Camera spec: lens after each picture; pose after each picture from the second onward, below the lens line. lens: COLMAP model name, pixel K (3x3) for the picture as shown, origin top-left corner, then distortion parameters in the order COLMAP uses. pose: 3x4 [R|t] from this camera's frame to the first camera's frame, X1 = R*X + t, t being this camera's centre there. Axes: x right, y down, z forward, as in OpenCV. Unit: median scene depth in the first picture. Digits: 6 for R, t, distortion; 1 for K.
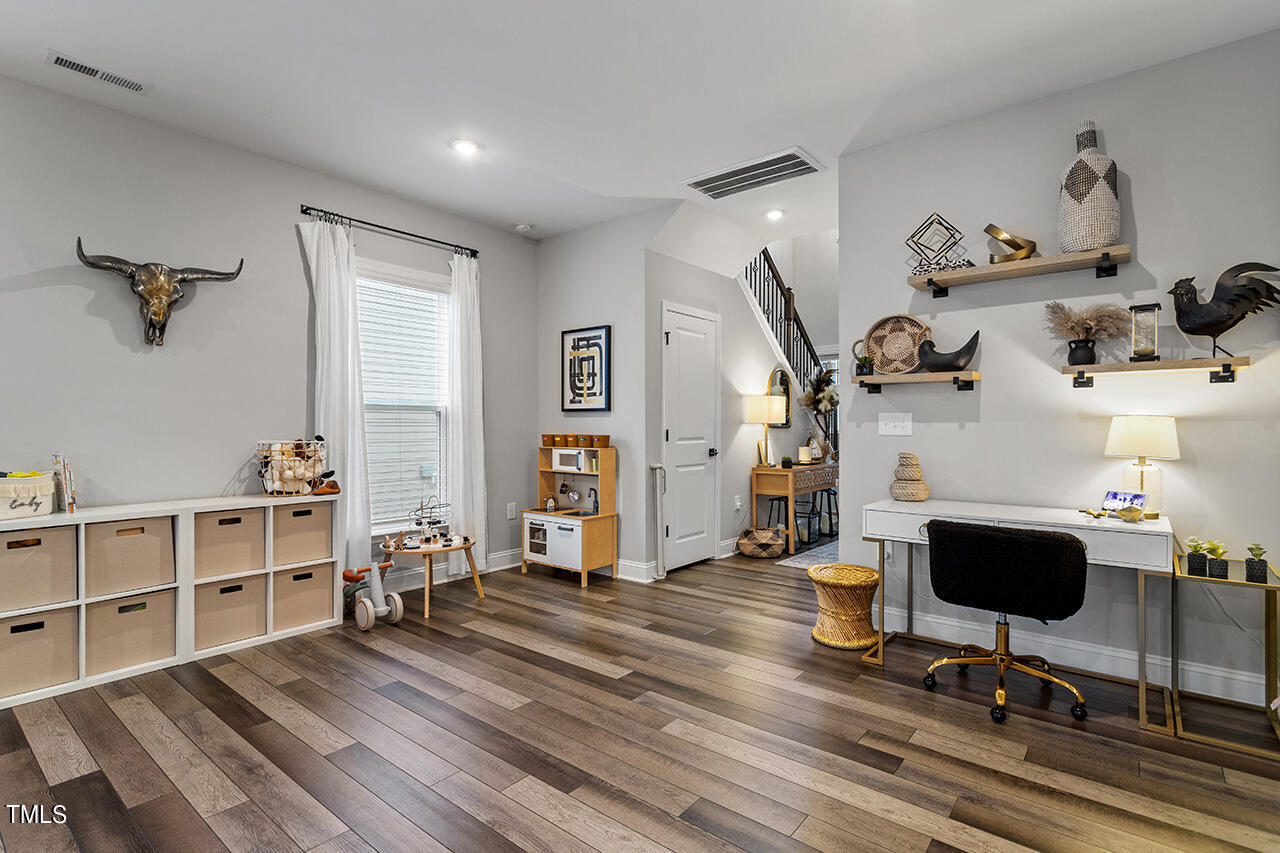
lens RADIAL K [[613.0, 0, 630.4], [0, 613.0, 424.8], [0, 0, 1]] dist [-0.002428, 0.000847]
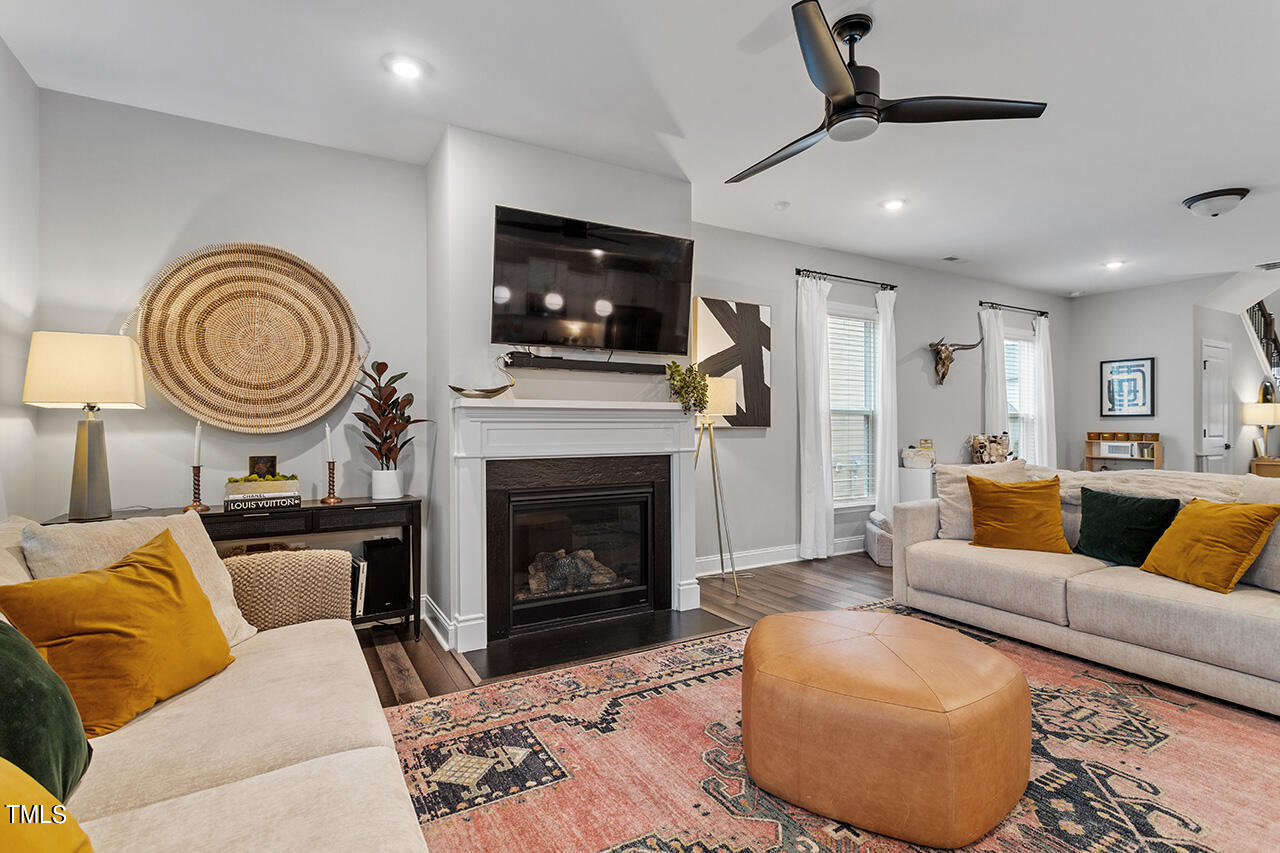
lens RADIAL K [[613.0, 0, 646.7], [0, 613.0, 432.4], [0, 0, 1]] dist [-0.002428, 0.000847]
pose [[0.931038, 0.005290, -0.364885, -0.608335], [-0.001529, 0.999943, 0.010597, 0.001769], [0.364920, -0.009308, 0.930992, -0.772595]]
